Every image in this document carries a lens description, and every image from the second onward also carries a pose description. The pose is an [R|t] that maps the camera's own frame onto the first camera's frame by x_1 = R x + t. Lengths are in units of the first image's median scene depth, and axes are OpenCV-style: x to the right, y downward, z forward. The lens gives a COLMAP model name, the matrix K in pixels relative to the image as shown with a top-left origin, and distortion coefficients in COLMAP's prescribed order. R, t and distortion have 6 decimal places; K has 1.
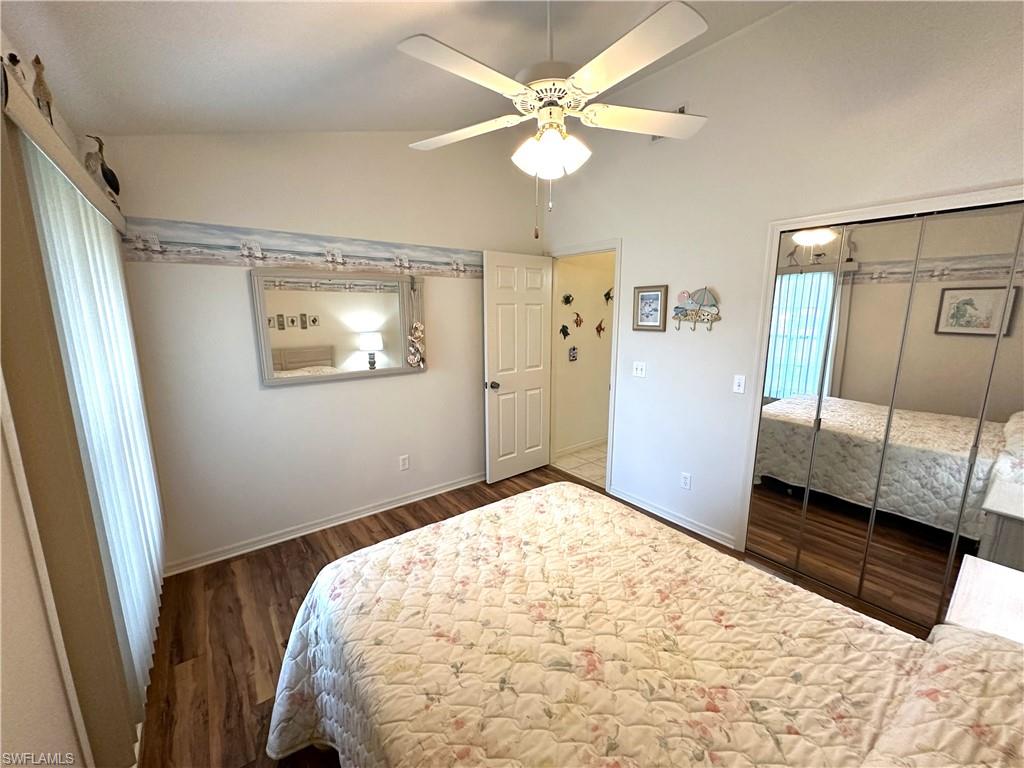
lens RADIAL K [[410.6, 0, 512.0], [0, 410.6, 385.3], [0, 0, 1]] dist [0.000958, -0.000051]
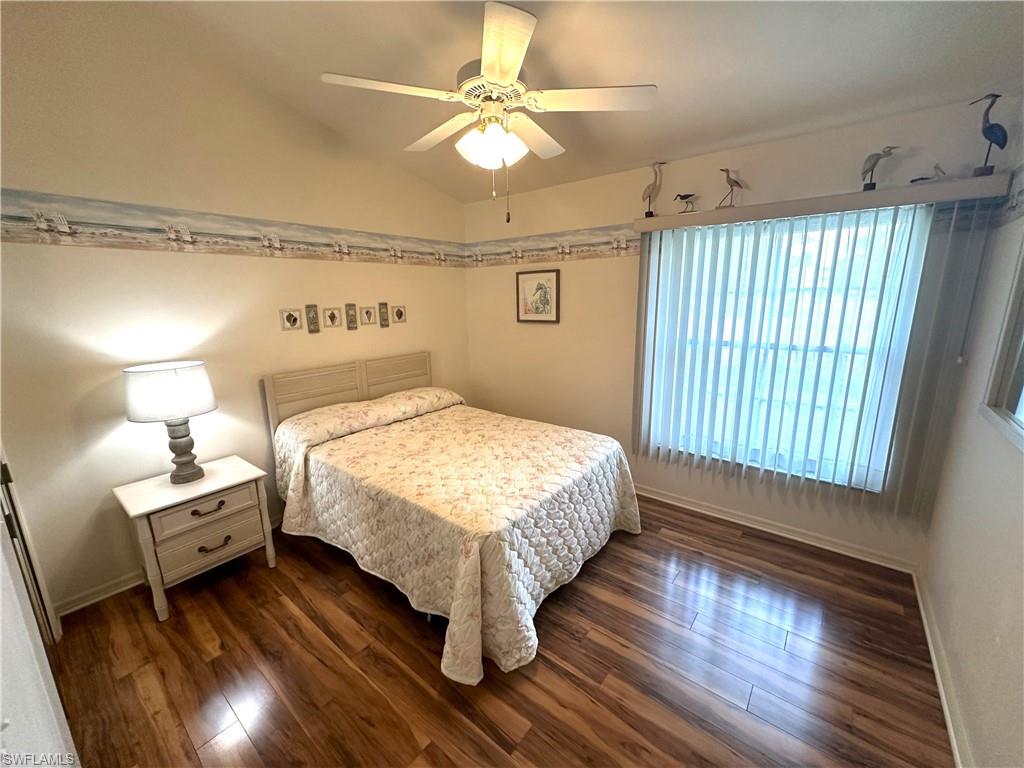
lens RADIAL K [[410.6, 0, 512.7], [0, 410.6, 386.2], [0, 0, 1]] dist [0.000958, -0.000051]
pose [[-0.970925, 0.067560, -0.229650, 0.342787], [-0.026415, 0.923251, 0.383288, -0.410910], [0.237920, 0.378211, -0.894623, 2.296224]]
